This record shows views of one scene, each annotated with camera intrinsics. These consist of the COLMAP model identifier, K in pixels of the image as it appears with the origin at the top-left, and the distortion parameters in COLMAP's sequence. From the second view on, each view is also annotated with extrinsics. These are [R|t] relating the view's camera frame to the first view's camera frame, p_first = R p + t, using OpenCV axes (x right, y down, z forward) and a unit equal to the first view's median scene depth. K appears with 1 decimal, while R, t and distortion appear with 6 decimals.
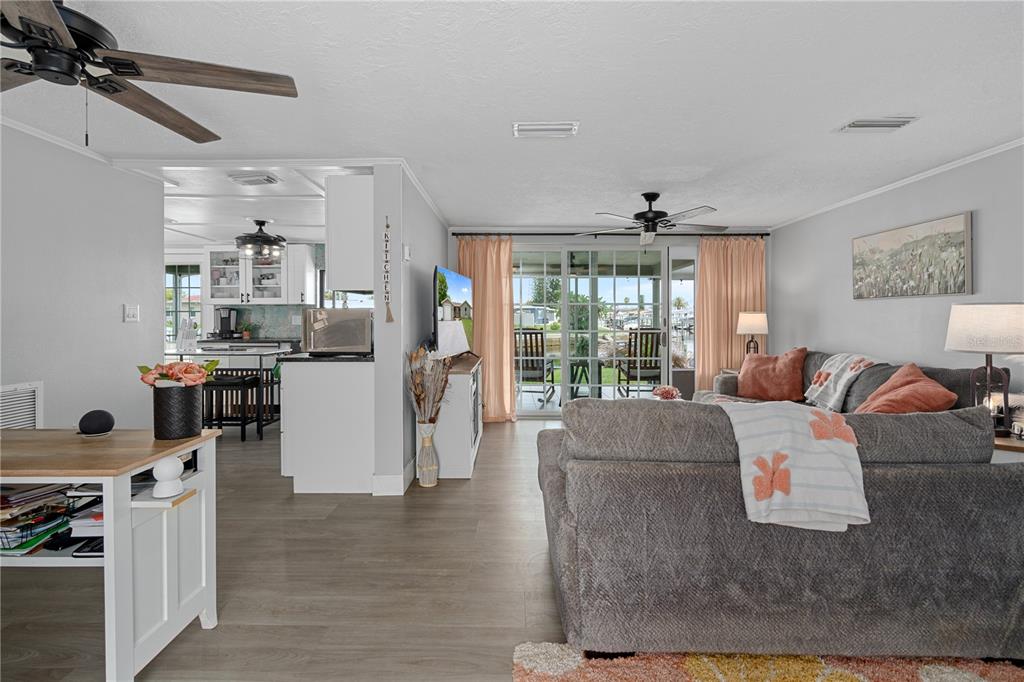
lens RADIAL K [[491.1, 0, 507.3], [0, 491.1, 323.8], [0, 0, 1]] dist [0.003447, -0.000042]
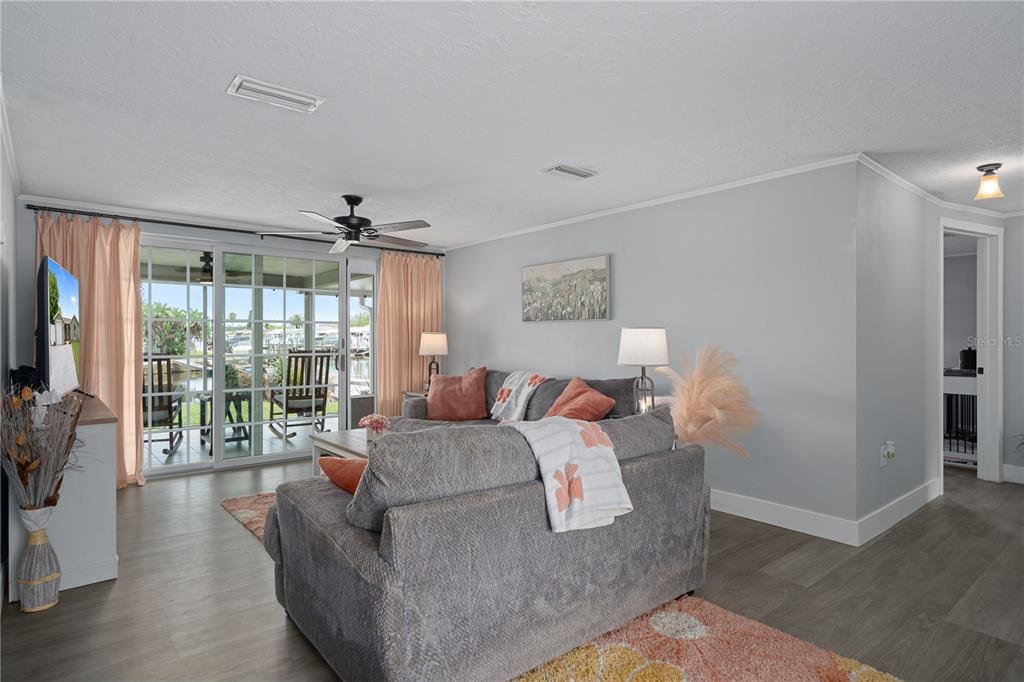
lens RADIAL K [[560.5, 0, 512.0], [0, 560.5, 341.0], [0, 0, 1]] dist [0.002280, 0.000305]
pose [[0.763198, -0.002700, 0.646159, -0.146732], [0.007451, 0.999962, -0.004622, -0.001050], [-0.646121, 0.008342, 0.763189, 0.060620]]
